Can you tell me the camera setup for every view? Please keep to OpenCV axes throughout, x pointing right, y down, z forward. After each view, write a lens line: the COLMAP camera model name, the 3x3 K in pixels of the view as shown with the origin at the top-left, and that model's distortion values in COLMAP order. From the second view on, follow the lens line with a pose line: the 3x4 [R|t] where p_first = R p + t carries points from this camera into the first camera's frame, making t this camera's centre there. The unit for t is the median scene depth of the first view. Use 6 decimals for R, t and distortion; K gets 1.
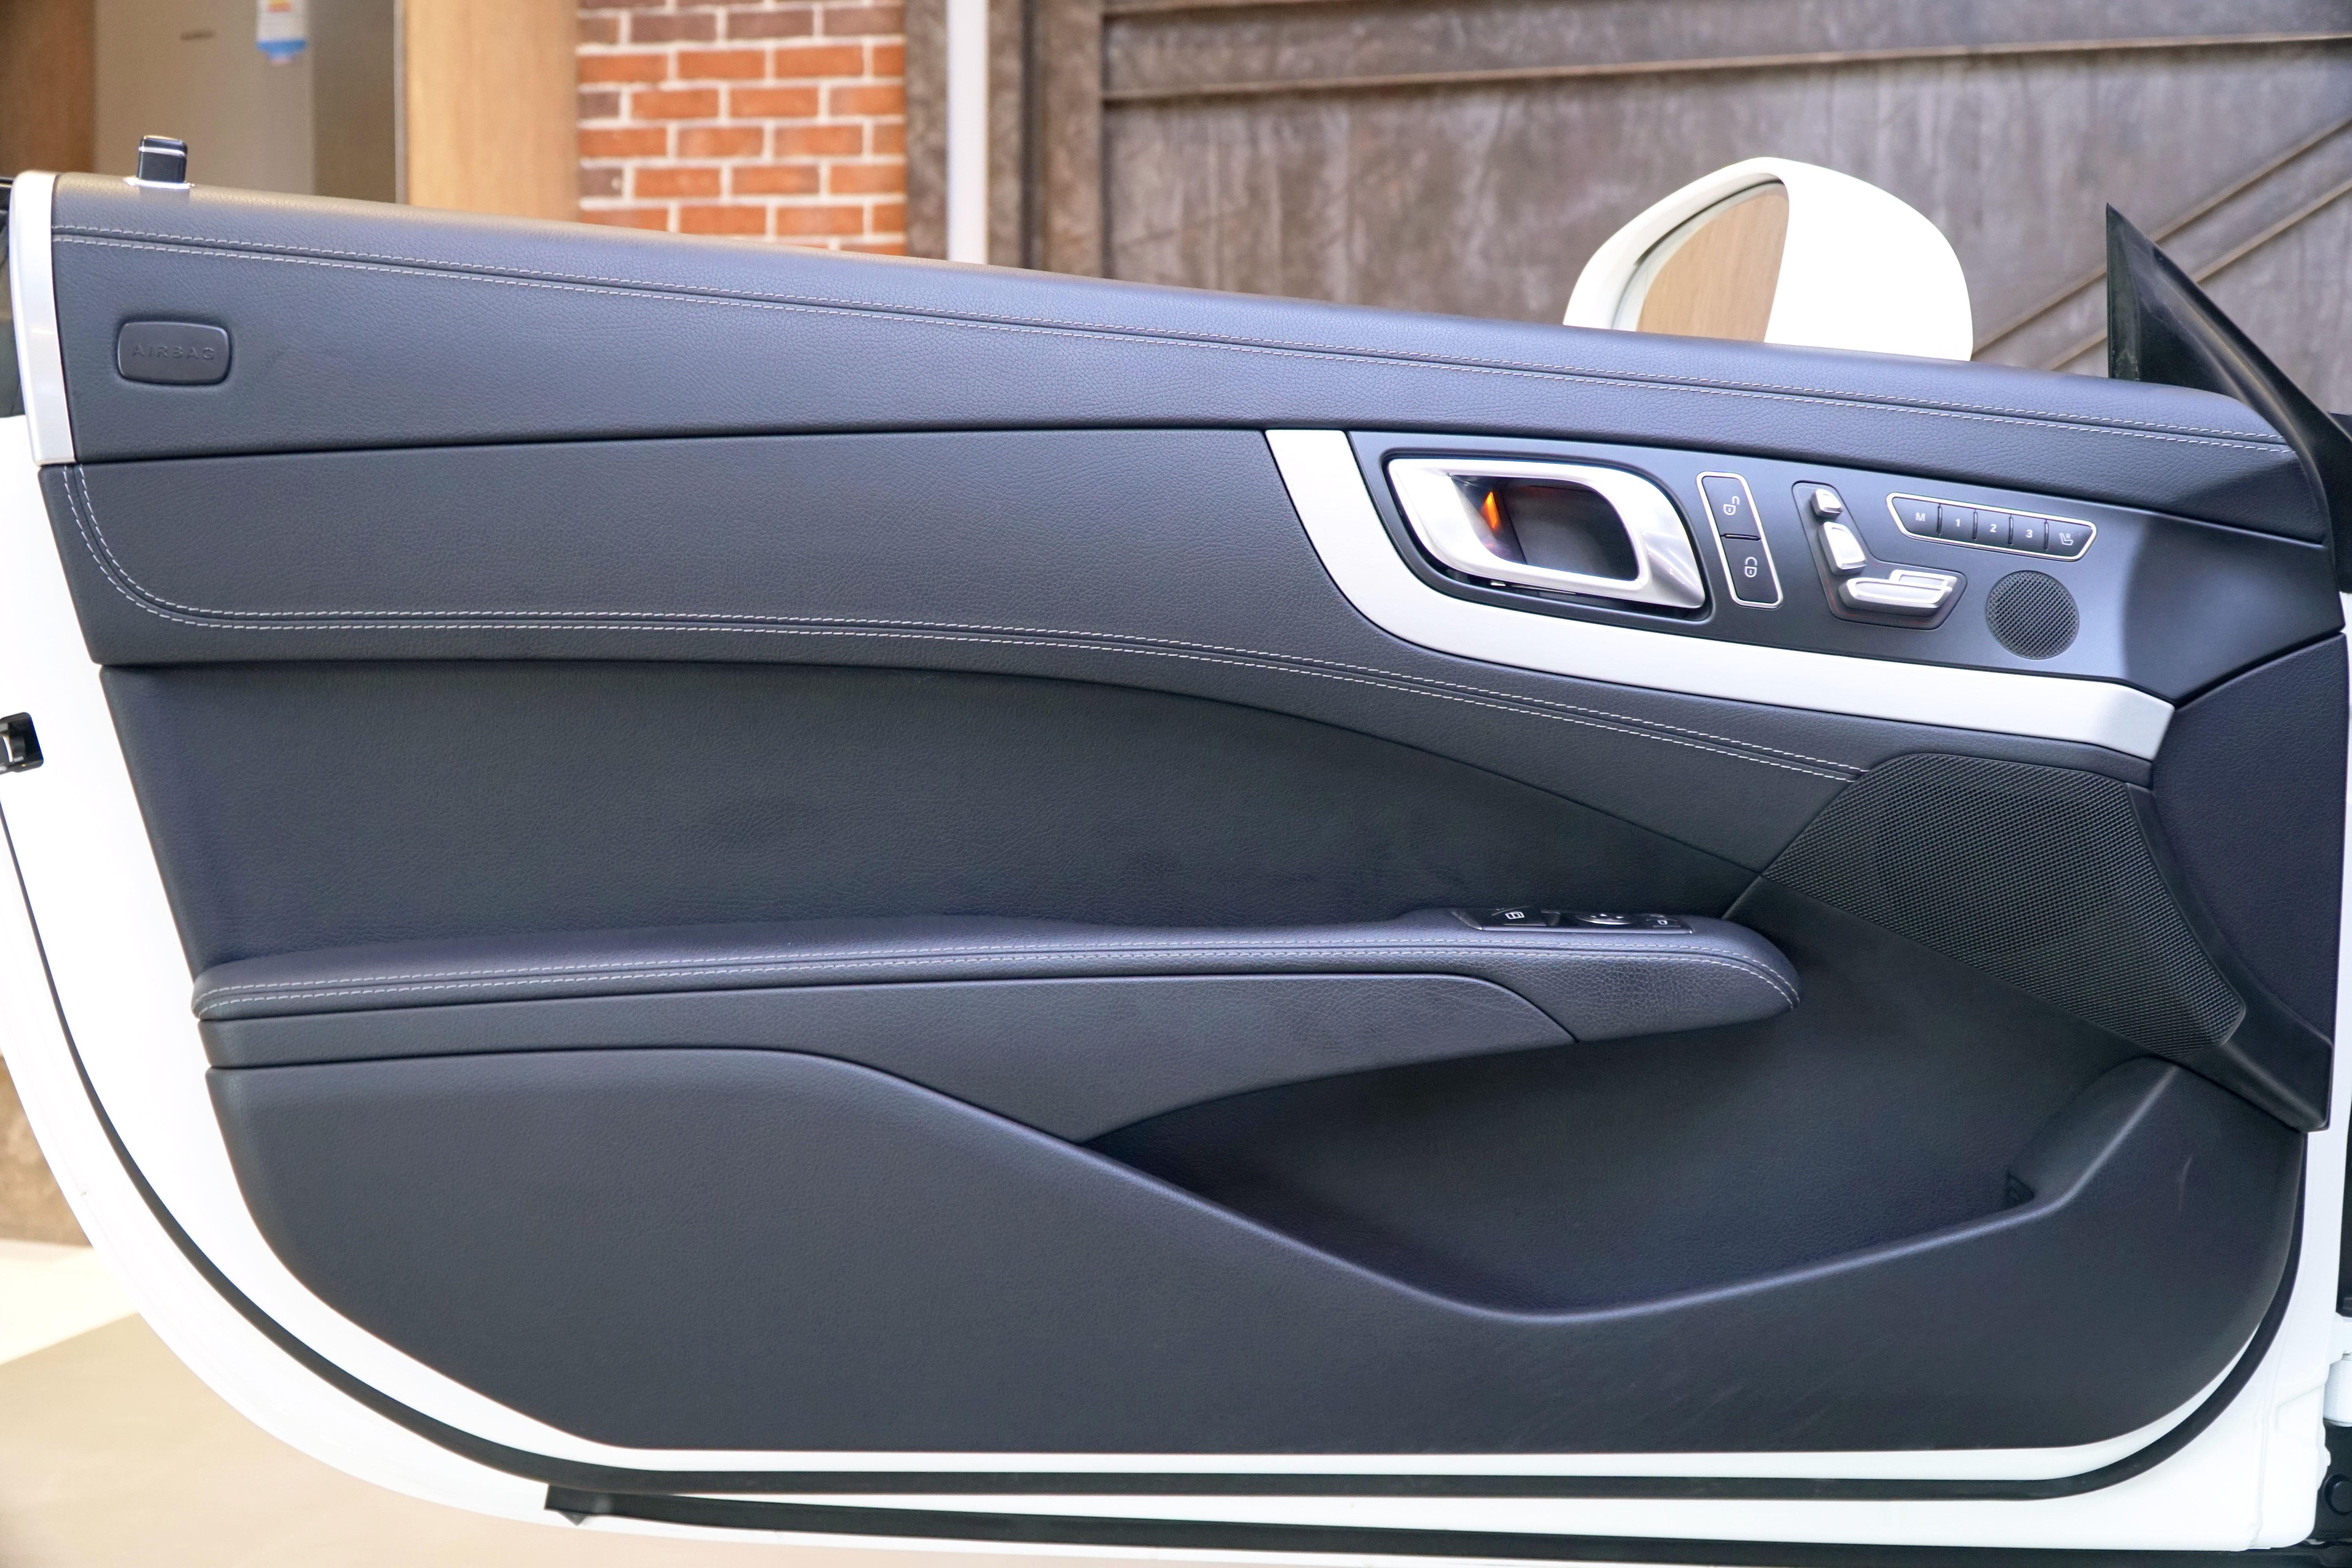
lens RADIAL K [[2583.8, 0, 1115.6], [0, 2583.8, 772.0], [0, 0, 1]] dist [0.022706, 0.000000]
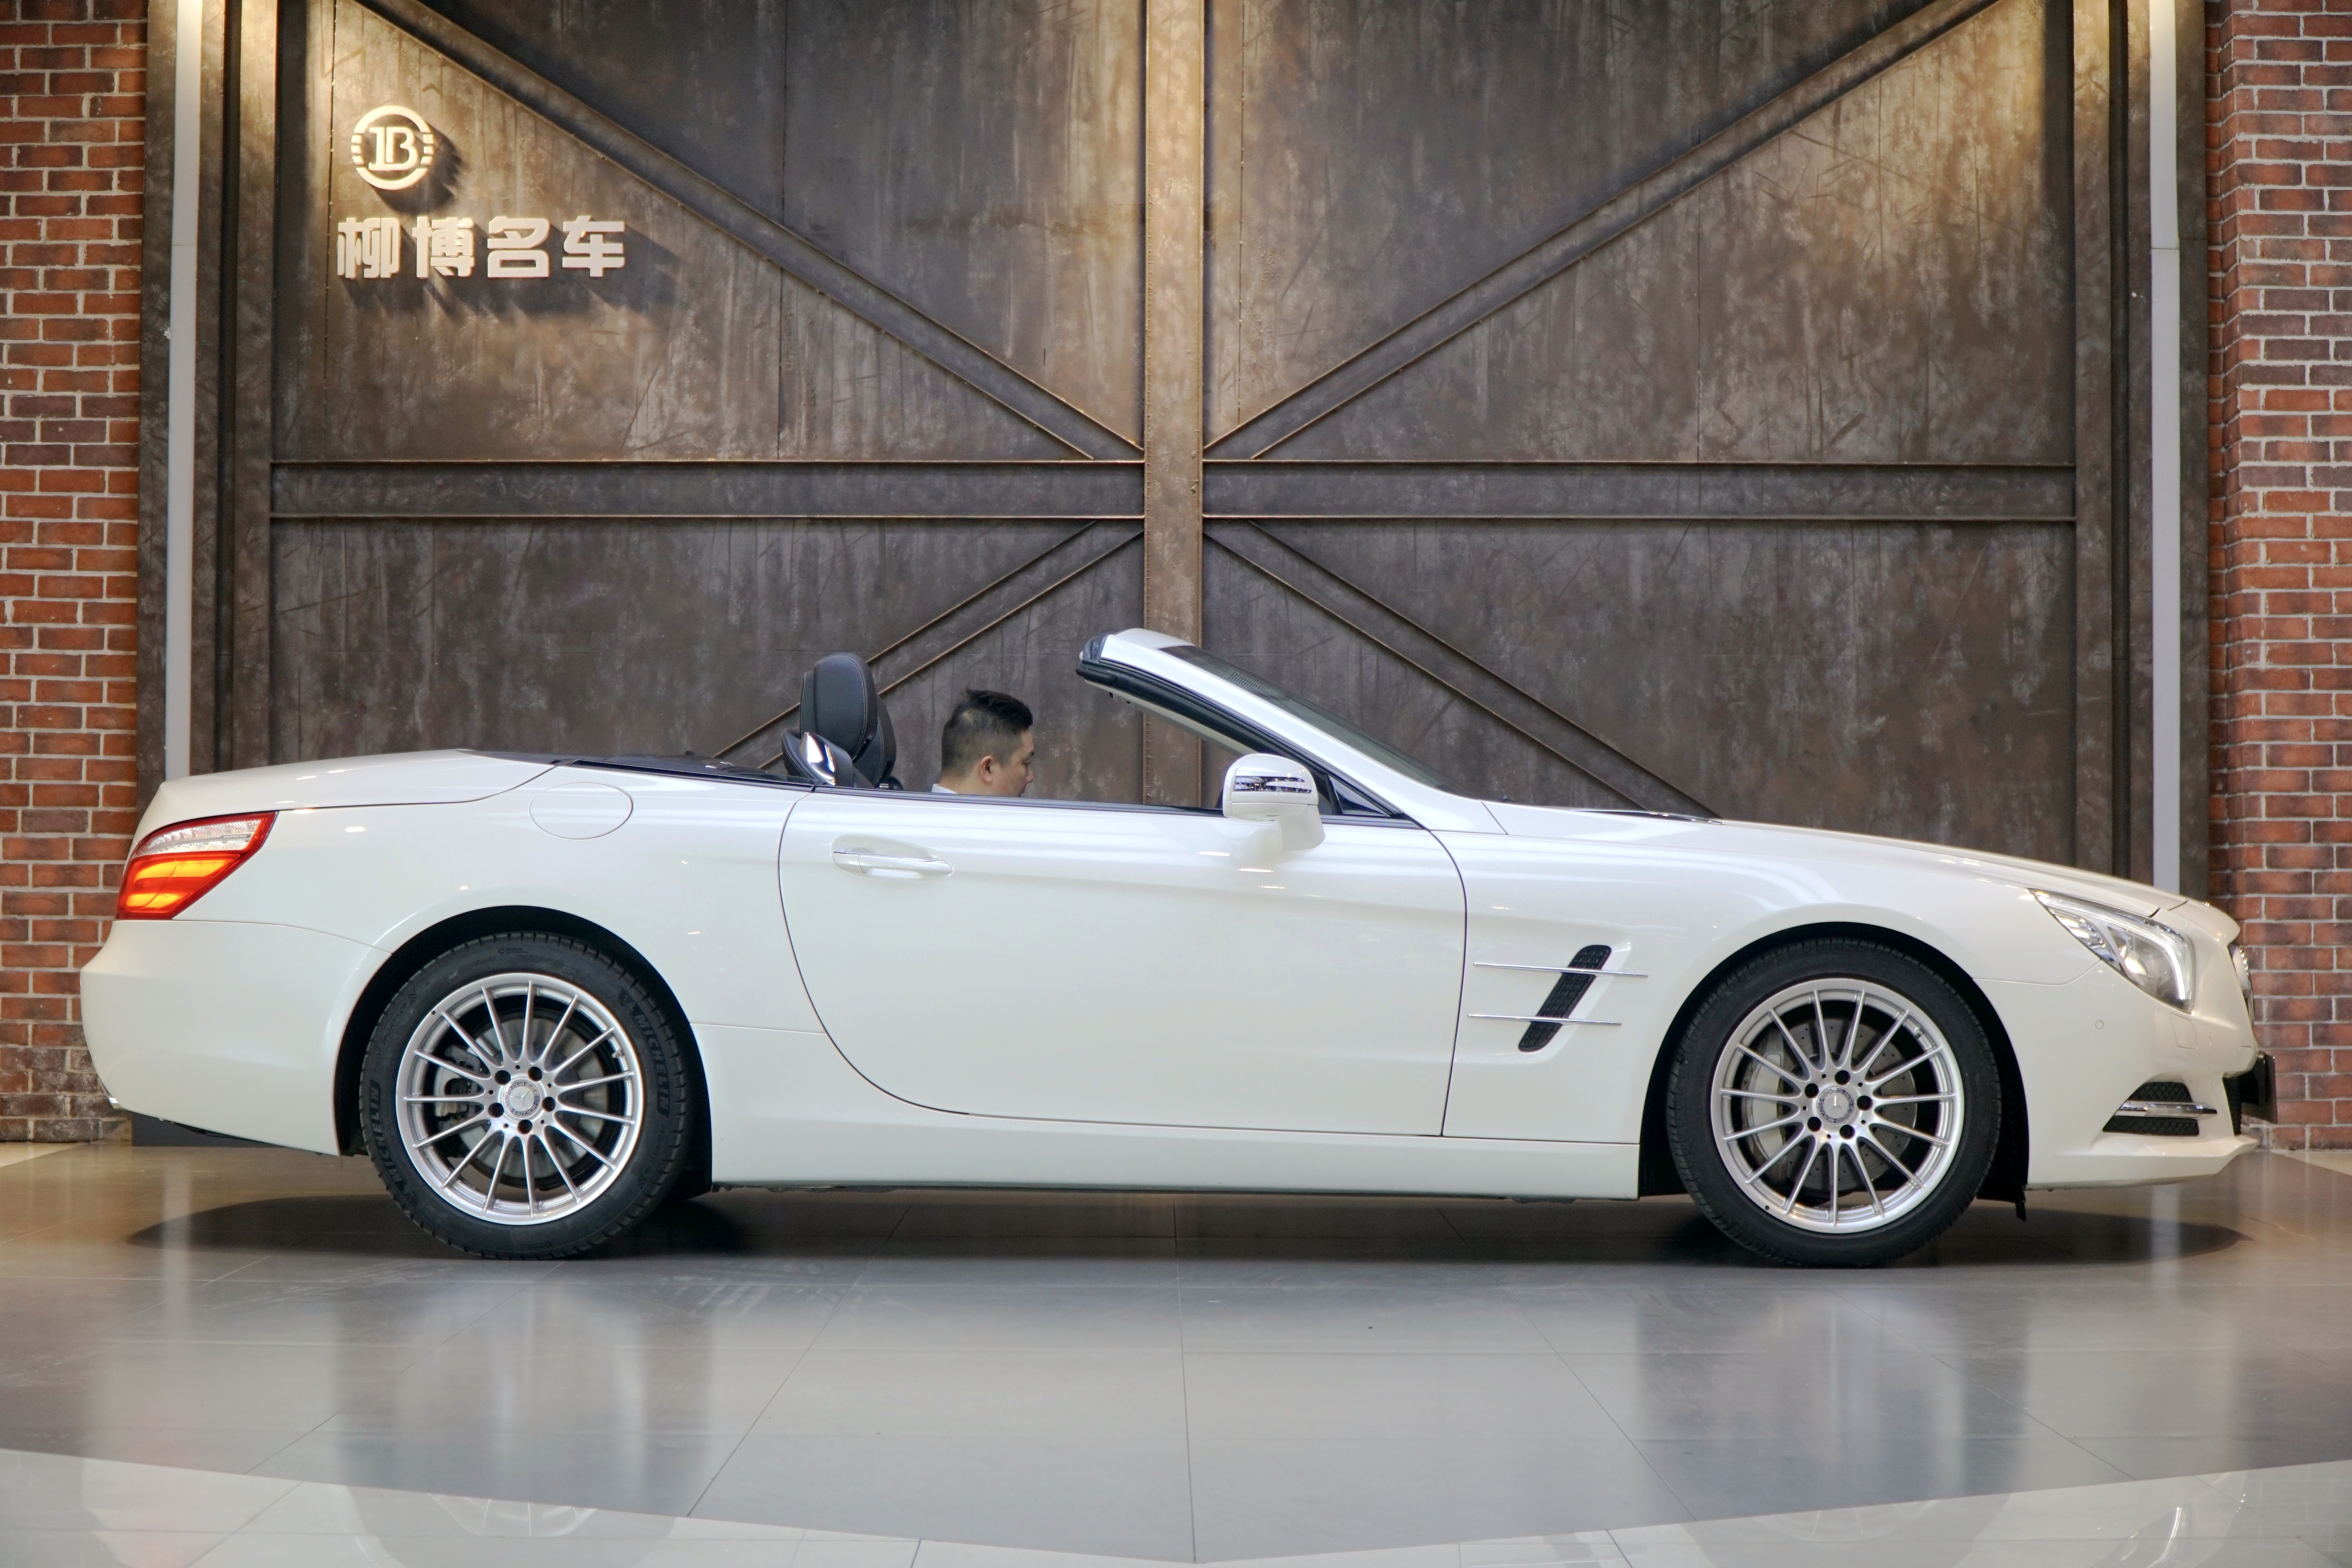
lens RADIAL K [[4545.8, 0, 1190.5], [0, 4545.8, 789.8], [0, 0, 1]] dist [-0.201295, 0.000000]
pose [[0.952798, 0.001612, 0.303599, -0.297334], [0.017656, 0.997999, -0.060712, 0.071705], [-0.303090, 0.063207, 0.950864, -1.696282]]
